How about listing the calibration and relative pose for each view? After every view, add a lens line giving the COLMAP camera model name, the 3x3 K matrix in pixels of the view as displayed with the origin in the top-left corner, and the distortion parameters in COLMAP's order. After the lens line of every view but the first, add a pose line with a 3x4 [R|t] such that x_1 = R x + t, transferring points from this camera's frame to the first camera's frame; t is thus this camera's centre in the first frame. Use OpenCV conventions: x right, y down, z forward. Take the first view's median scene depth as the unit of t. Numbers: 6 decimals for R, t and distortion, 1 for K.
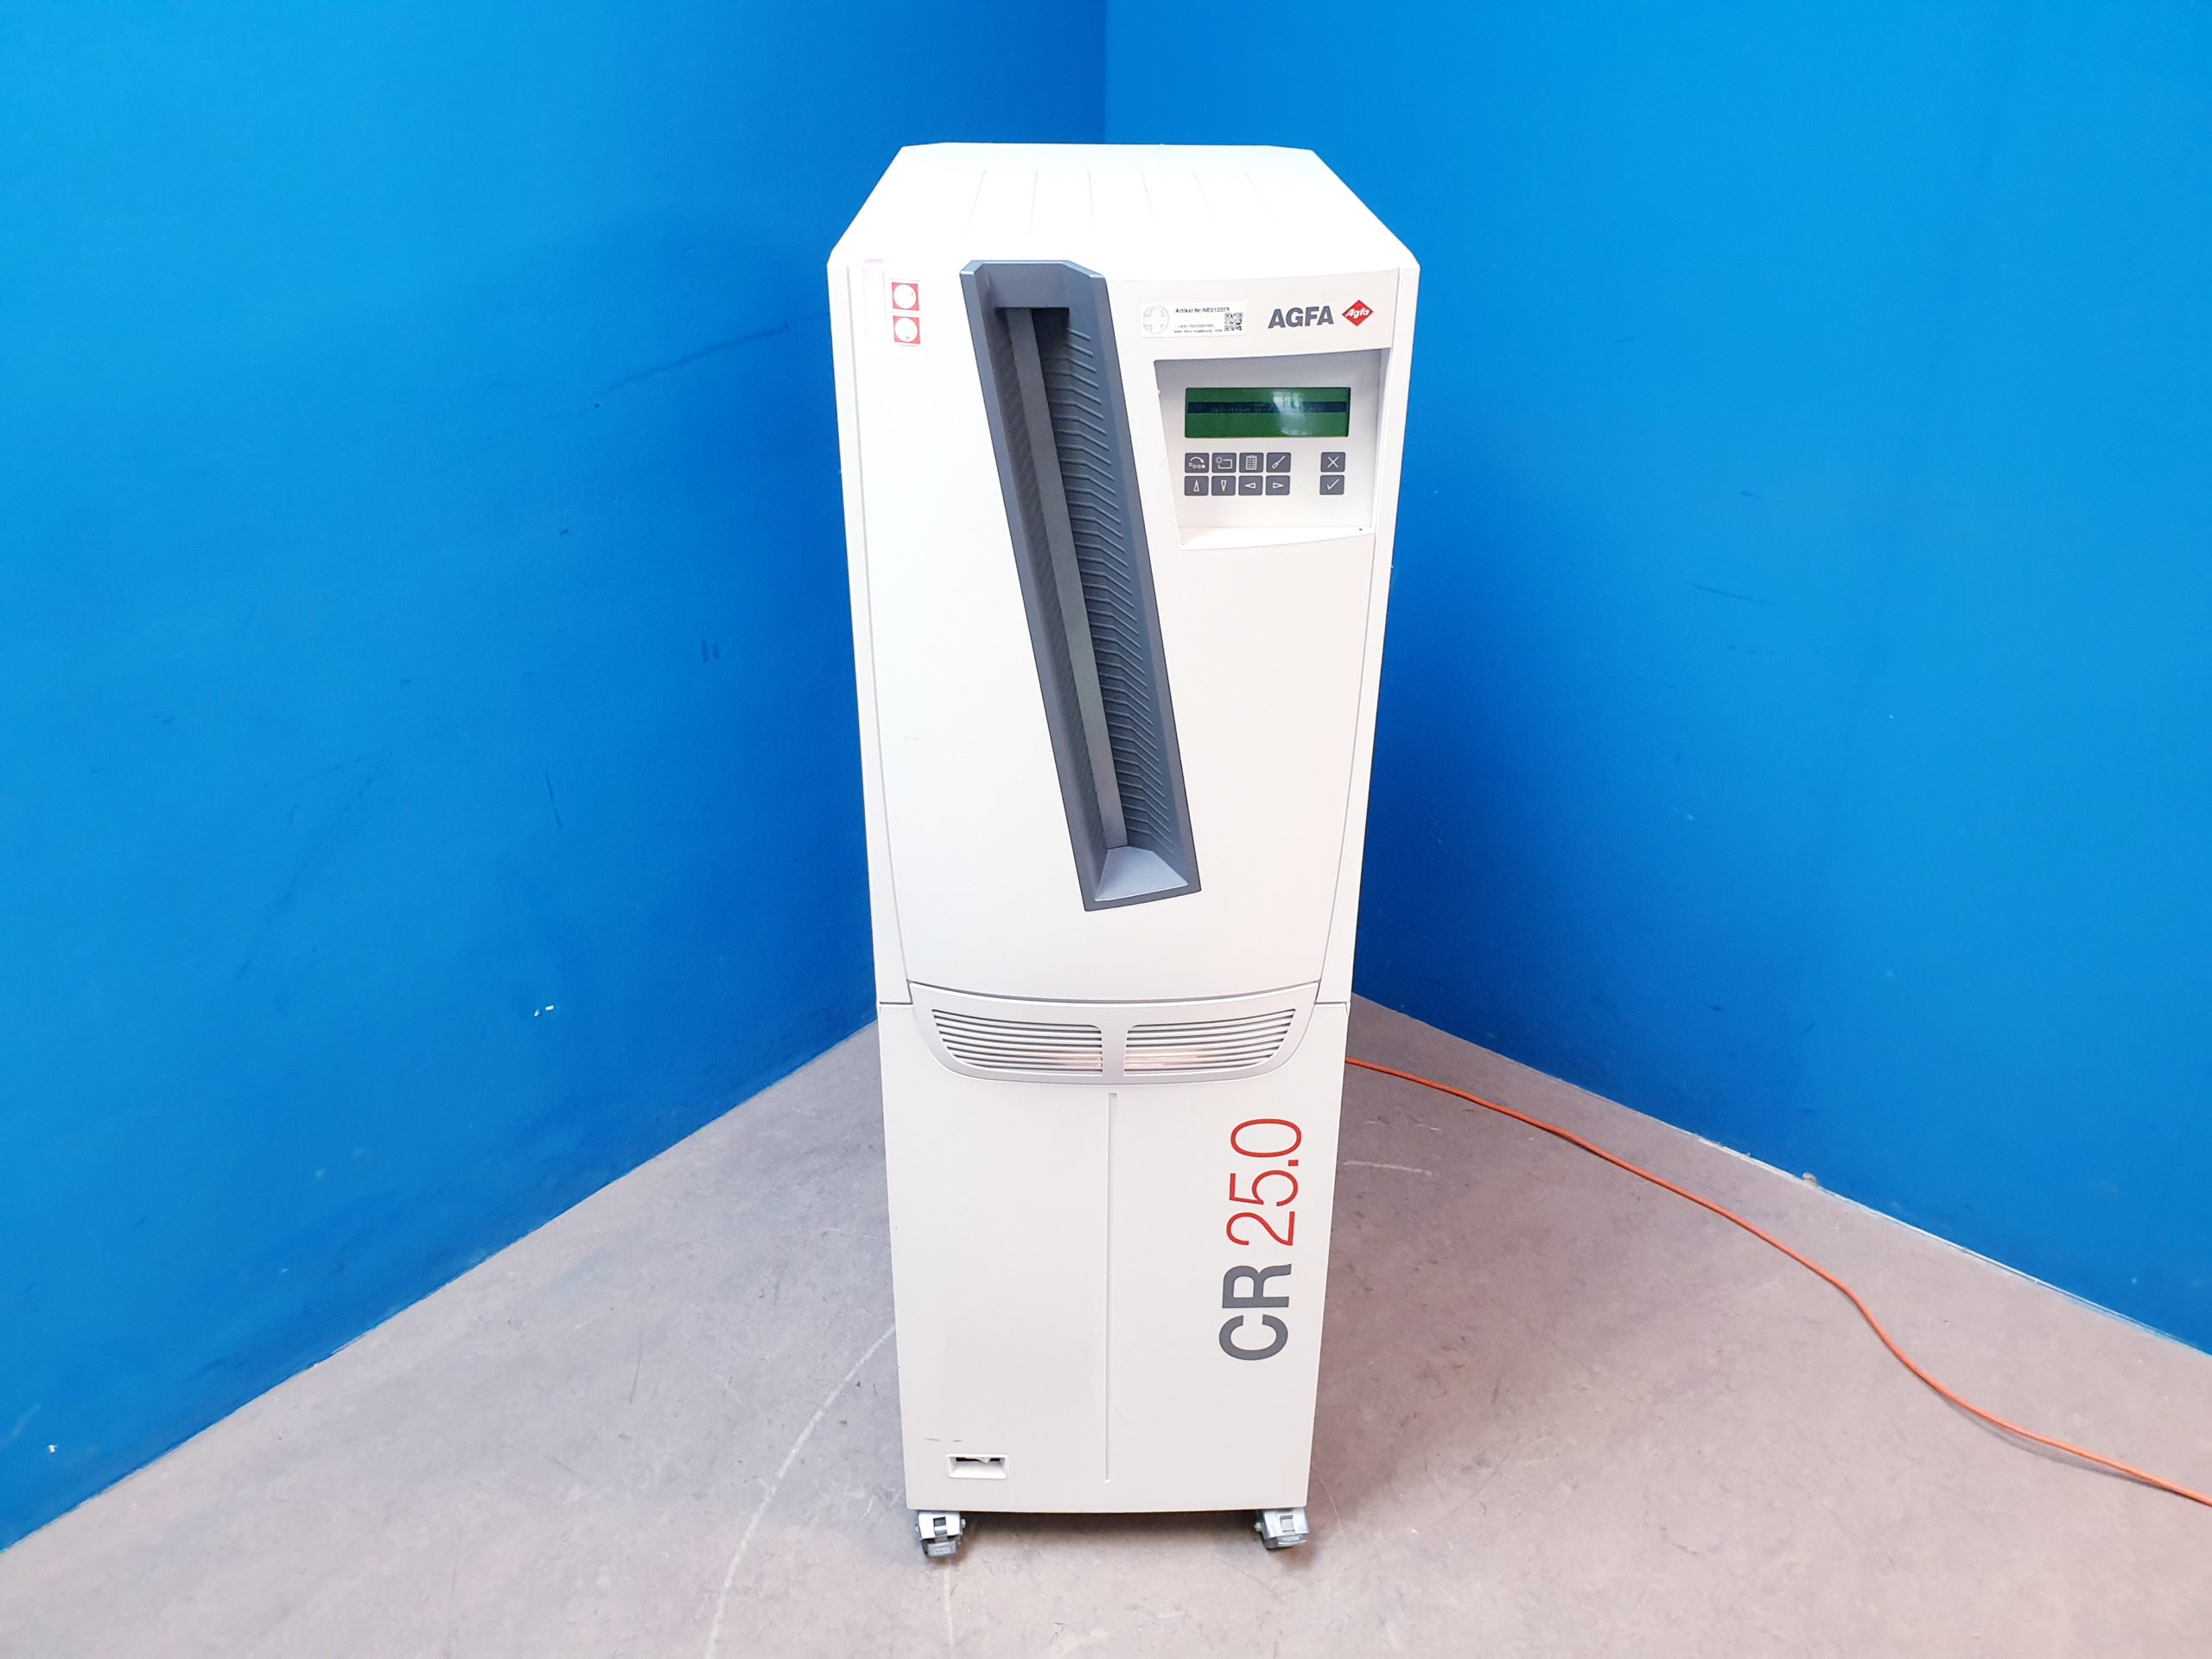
lens RADIAL K [[1749.4, 0, 1083.3], [0, 1749.4, 811.0], [0, 0, 1]] dist [-0.011186, 0.045697]
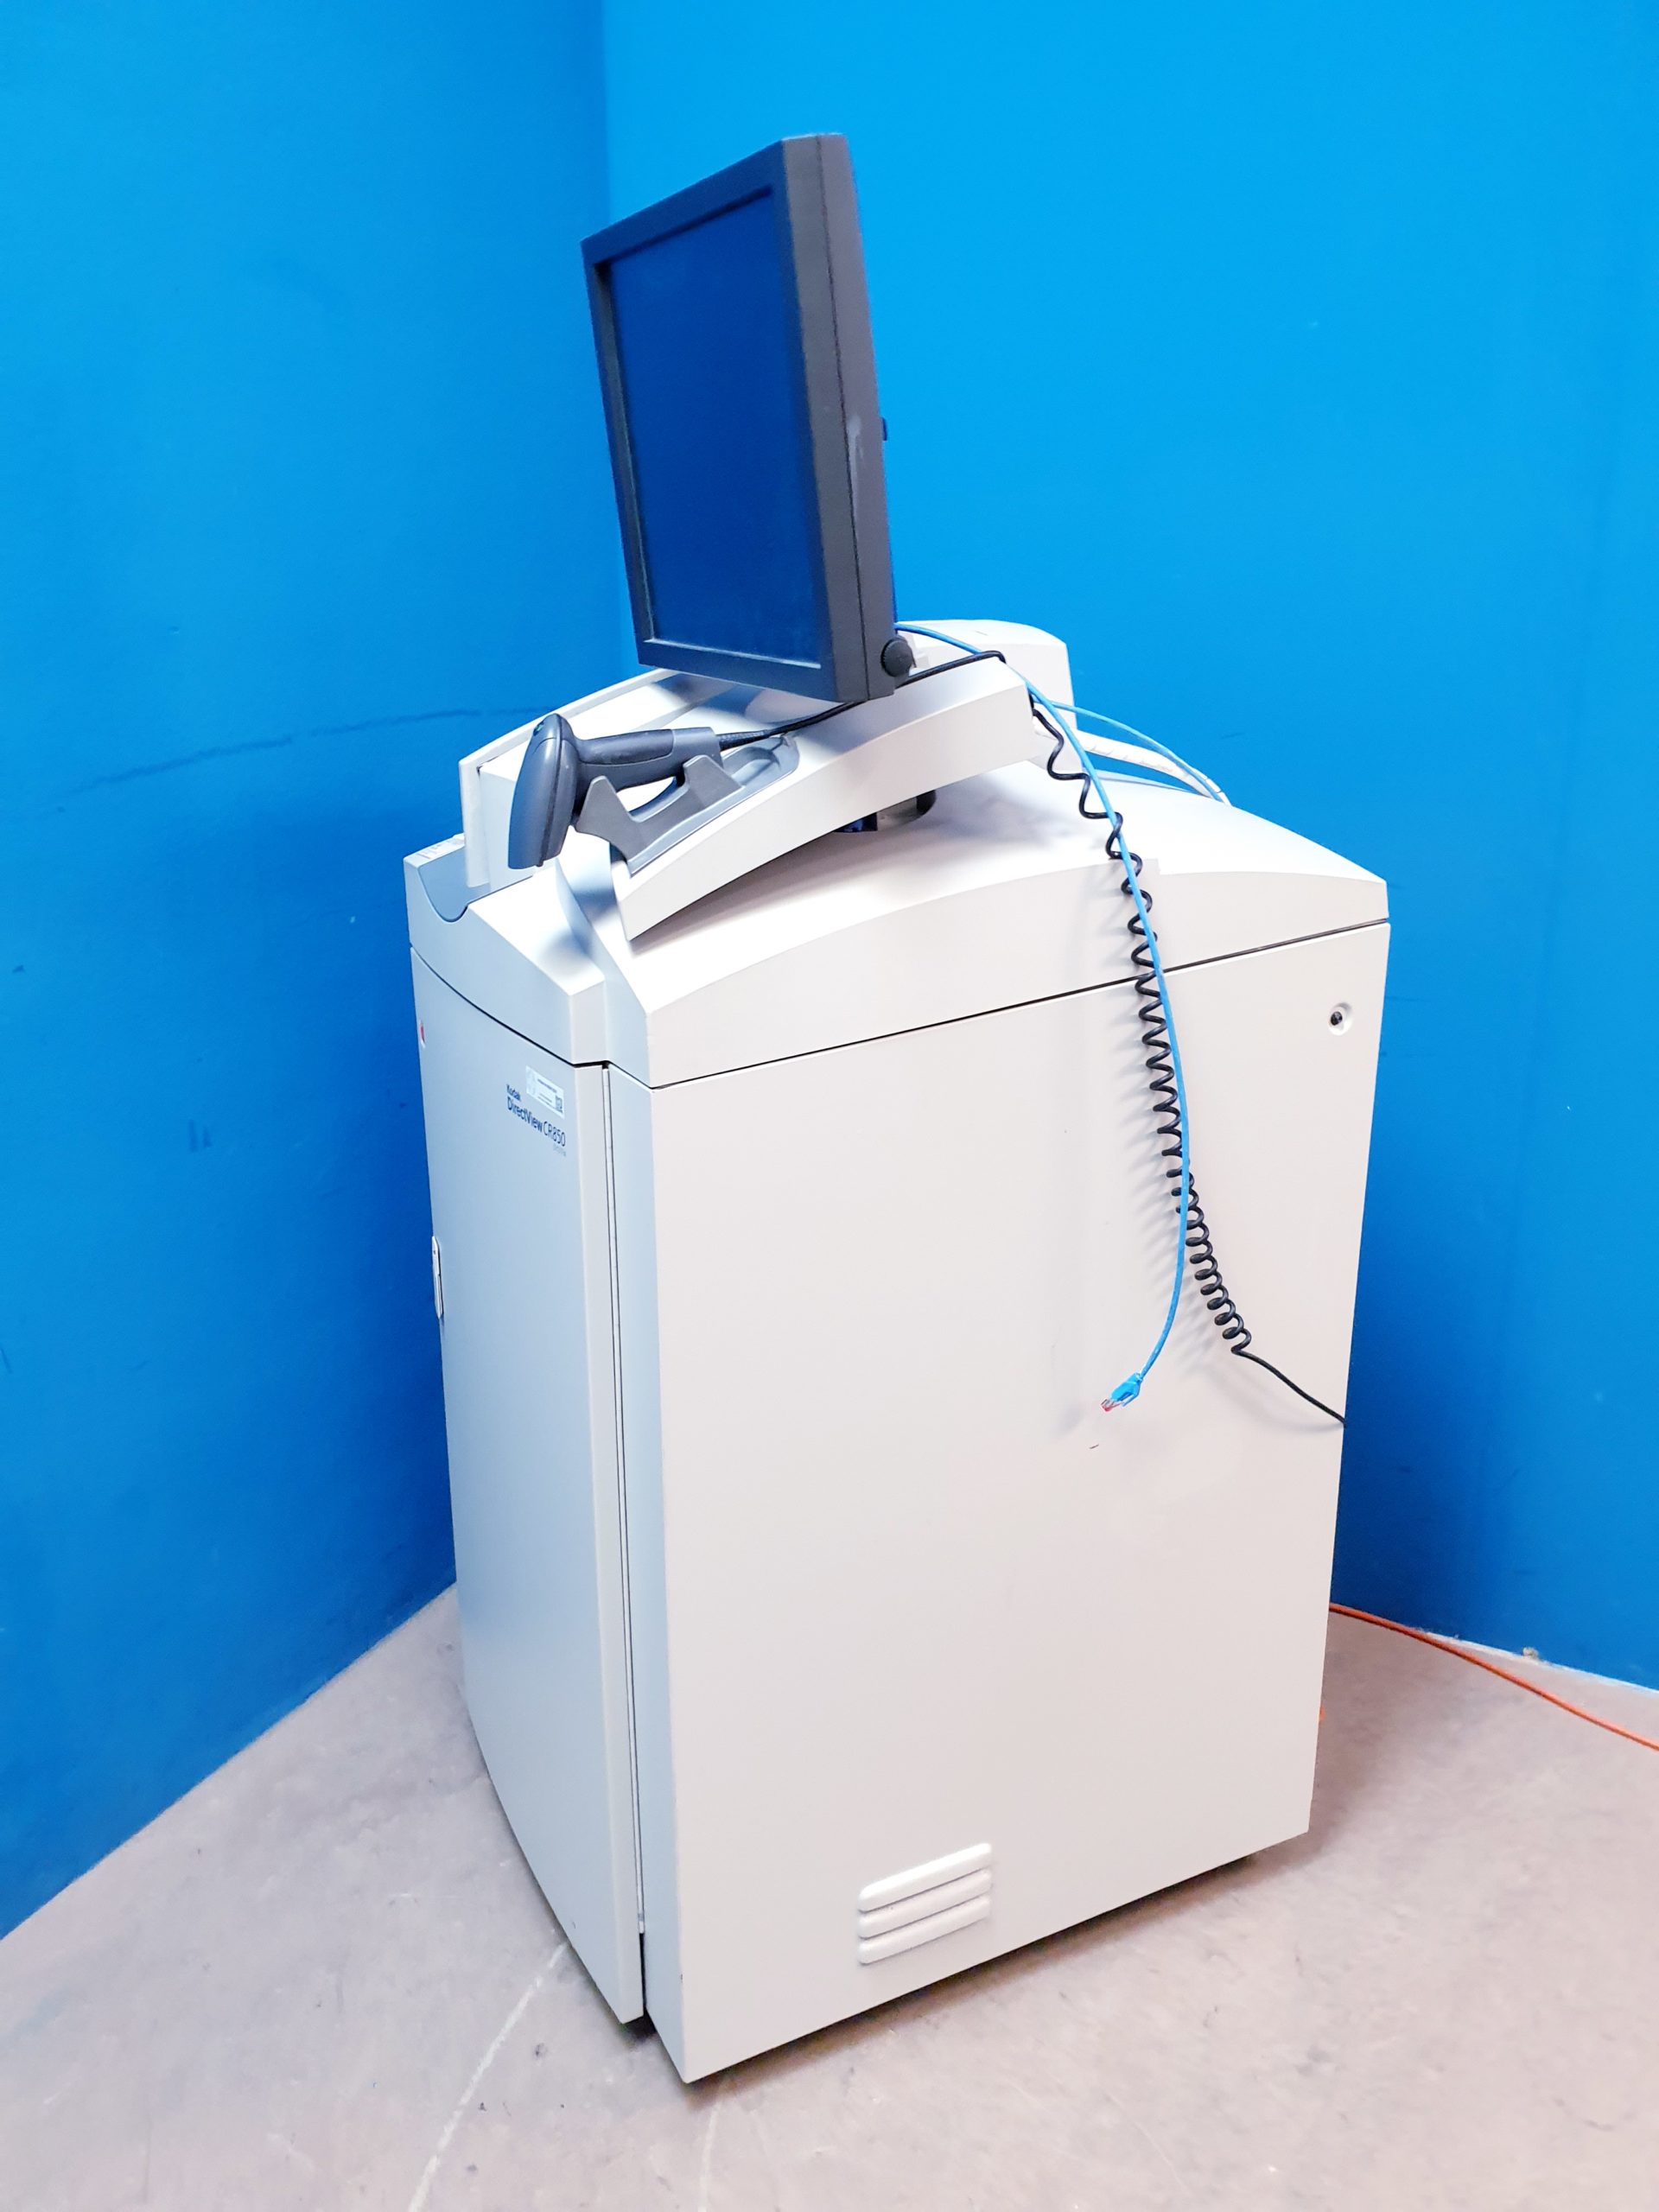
lens RADIAL K [[1749.4, 0, 824.0], [0, 1749.4, 1107.8], [0, 0, 1]] dist [-0.011186, 0.045697]
pose [[0.972508, -0.066080, 0.223299, -0.124309], [0.109471, 0.976064, -0.187924, 0.079452], [-0.205536, 0.207202, 0.956463, 0.202897]]
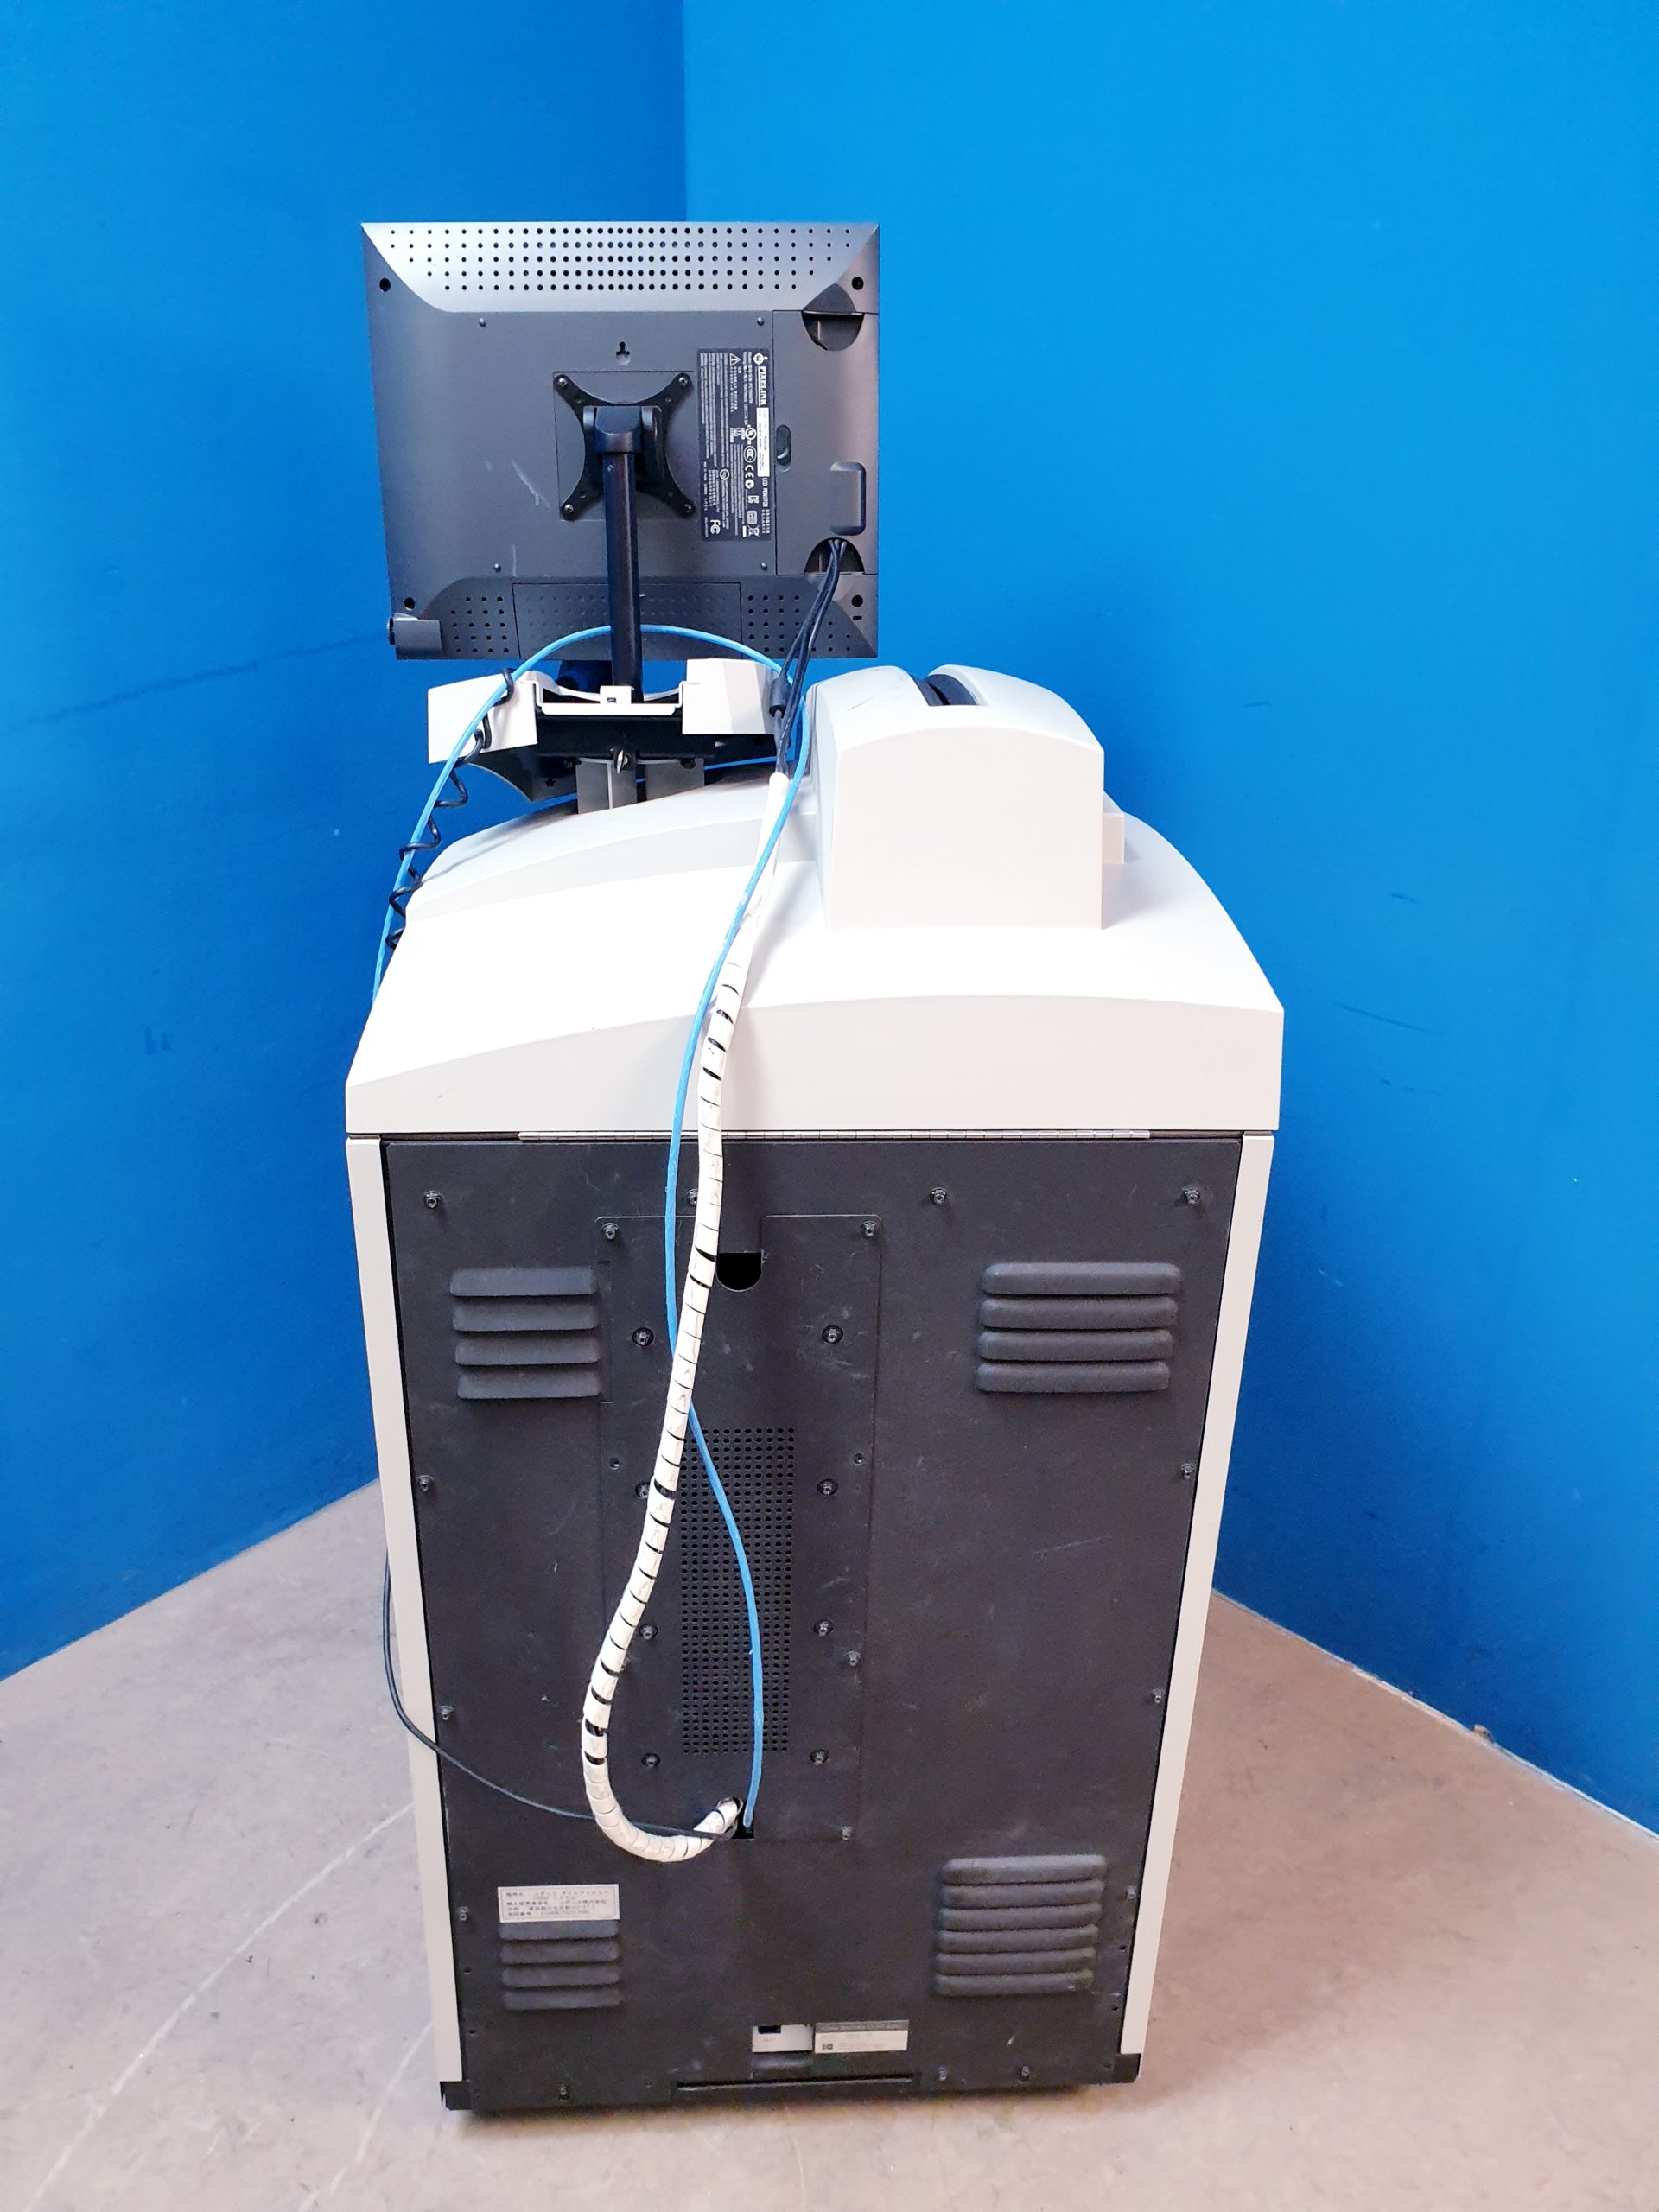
lens RADIAL K [[1749.4, 0, 815.0], [0, 1749.4, 1093.9], [0, 0, 1]] dist [-0.011186, 0.045697]
pose [[0.998010, 0.035158, -0.052350, 0.159079], [-0.036945, 0.998754, -0.033563, -0.053898], [0.051104, 0.035431, 0.998065, 0.188326]]
